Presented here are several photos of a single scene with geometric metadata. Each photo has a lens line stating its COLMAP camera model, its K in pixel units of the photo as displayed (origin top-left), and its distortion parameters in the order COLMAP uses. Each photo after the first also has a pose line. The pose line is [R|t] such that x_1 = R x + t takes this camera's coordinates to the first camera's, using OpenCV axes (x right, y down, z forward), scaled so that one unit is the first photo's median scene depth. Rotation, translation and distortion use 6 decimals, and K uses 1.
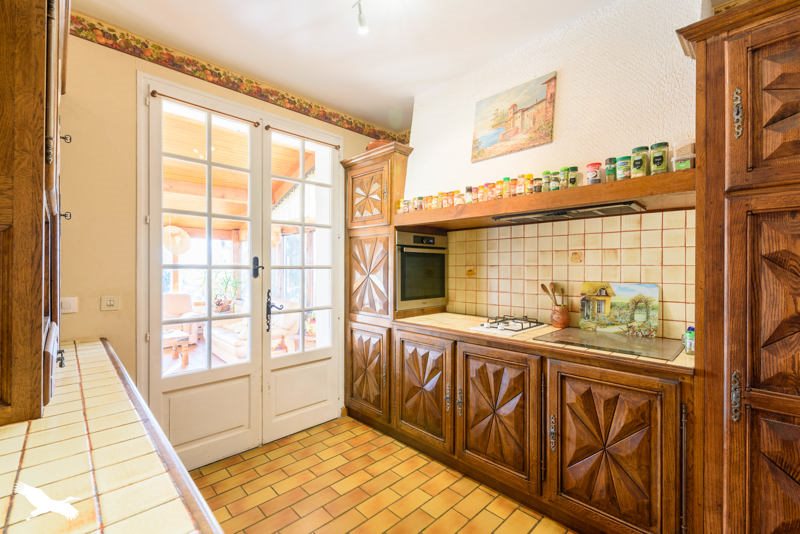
lens RADIAL K [[344.9, 0, 400.0], [0, 344.9, 267.5], [0, 0, 1]] dist [0.000325, -0.000002]
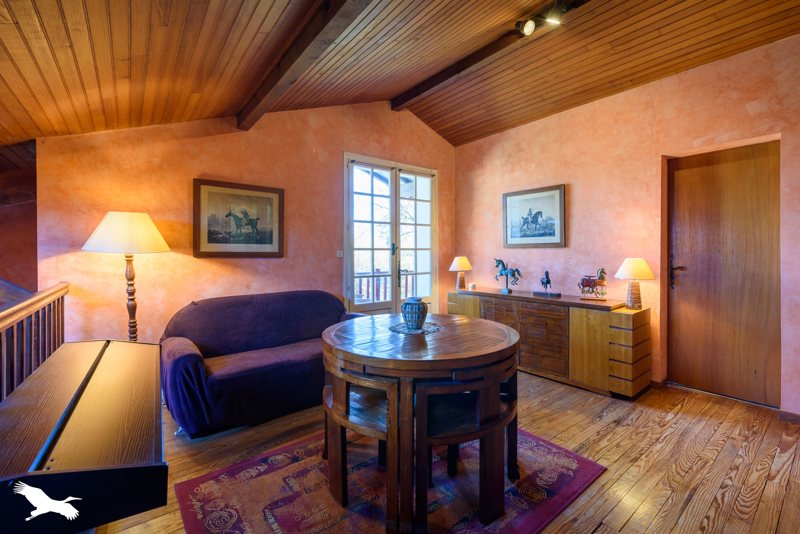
lens RADIAL K [[344.9, 0, 399.3], [0, 344.9, 269.9], [0, 0, 1]] dist [0.000325, -0.000002]
pose [[0.993642, 0.012963, -0.111836, -0.182141], [-0.006120, 0.998100, 0.061316, -0.002758], [0.112419, -0.060242, 0.991833, -0.789571]]
